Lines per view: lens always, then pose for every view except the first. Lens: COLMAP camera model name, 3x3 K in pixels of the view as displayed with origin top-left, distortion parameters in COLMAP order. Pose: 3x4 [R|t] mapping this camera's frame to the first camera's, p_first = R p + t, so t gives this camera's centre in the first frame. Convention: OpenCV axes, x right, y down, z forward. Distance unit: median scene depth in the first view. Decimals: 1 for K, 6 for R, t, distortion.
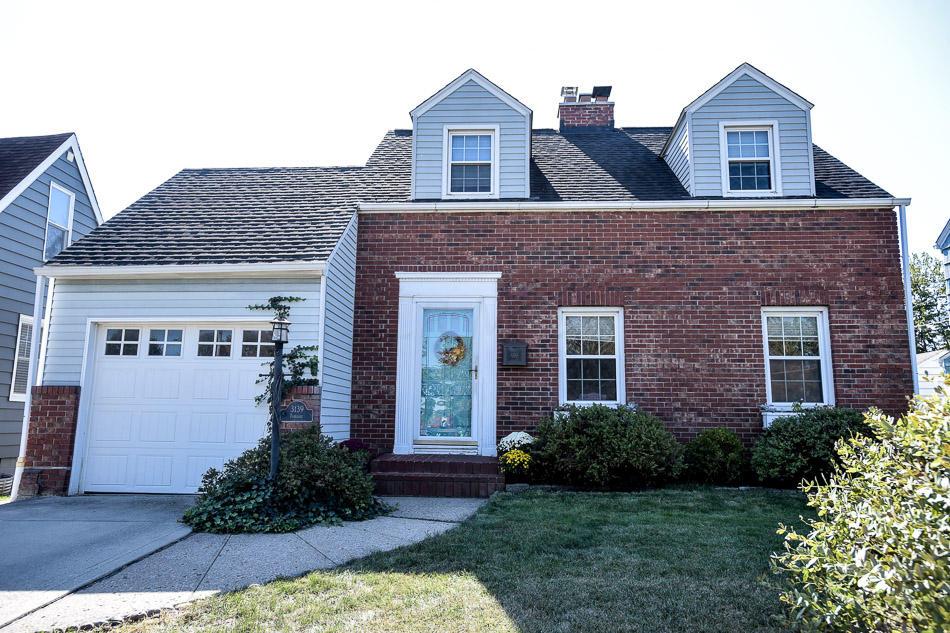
lens RADIAL K [[699.3, 0, 475.0], [0, 699.3, 316.5], [0, 0, 1]] dist [-0.022703, 0.077801]
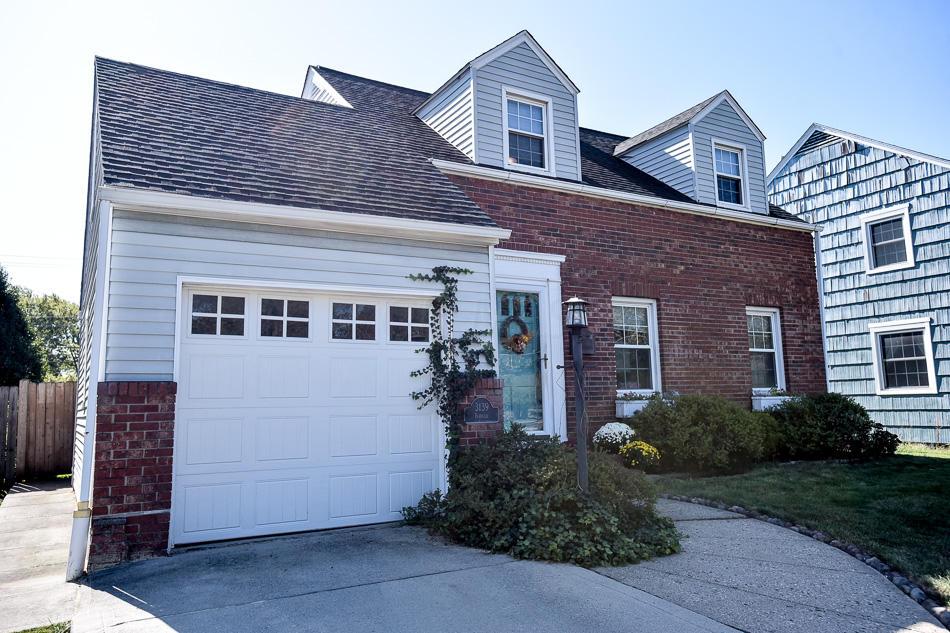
lens RADIAL K [[699.3, 0, 475.0], [0, 699.3, 316.5], [0, 0, 1]] dist [-0.022703, 0.077801]
pose [[0.835203, 0.039505, 0.548521, -0.607246], [-0.053359, 0.998532, 0.009333, 0.017122], [-0.547347, -0.037063, 0.836085, 0.281175]]
